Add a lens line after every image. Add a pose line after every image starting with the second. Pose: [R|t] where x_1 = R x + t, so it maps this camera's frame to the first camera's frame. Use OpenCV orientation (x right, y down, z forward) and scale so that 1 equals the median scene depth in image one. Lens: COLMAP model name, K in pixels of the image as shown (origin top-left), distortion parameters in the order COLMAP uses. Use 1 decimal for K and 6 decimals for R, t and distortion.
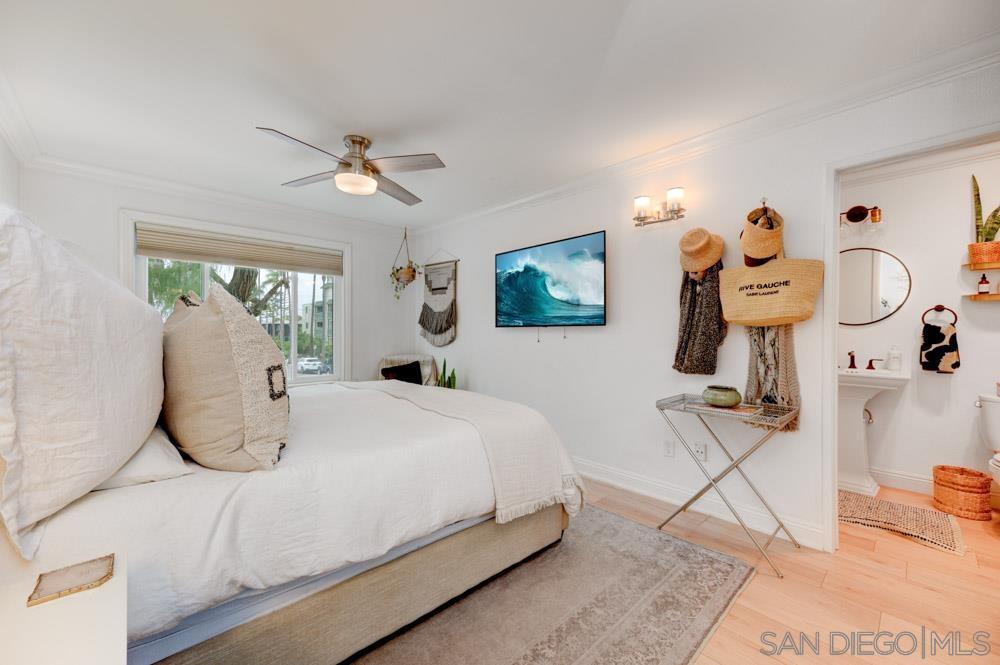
lens RADIAL K [[393.4, 0, 505.9], [0, 393.4, 332.3], [0, 0, 1]] dist [0.015935, -0.000554]
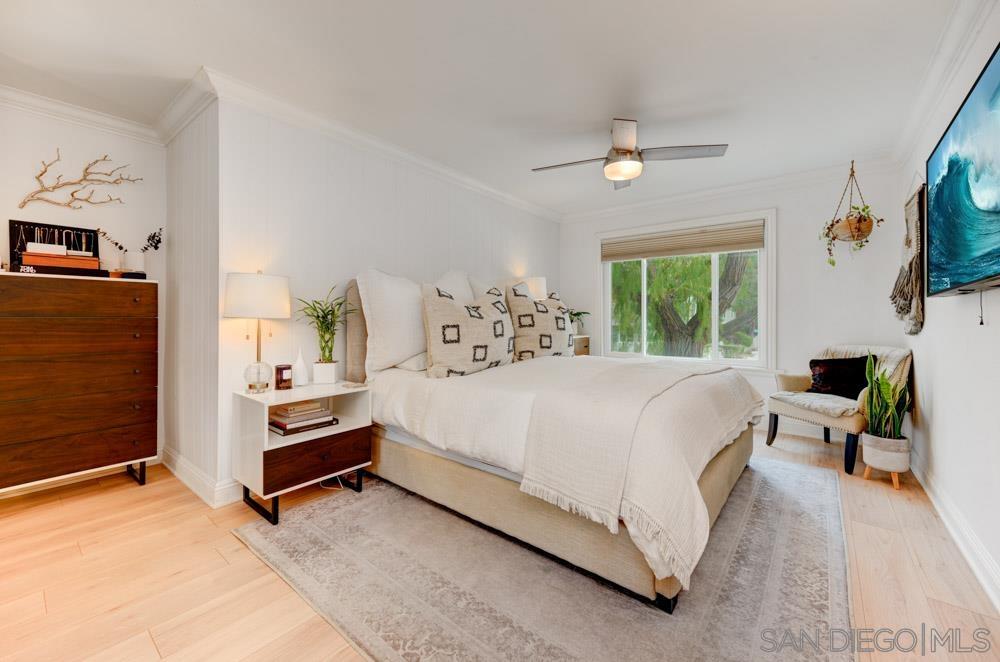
lens RADIAL K [[393.4, 0, 498.6], [0, 393.4, 322.2], [0, 0, 1]] dist [0.015935, -0.000554]
pose [[0.139547, 0.010303, -0.990162, 0.895439], [-0.007416, 0.999929, 0.009359, 0.041244], [0.990188, 0.006037, 0.139613, 0.733969]]
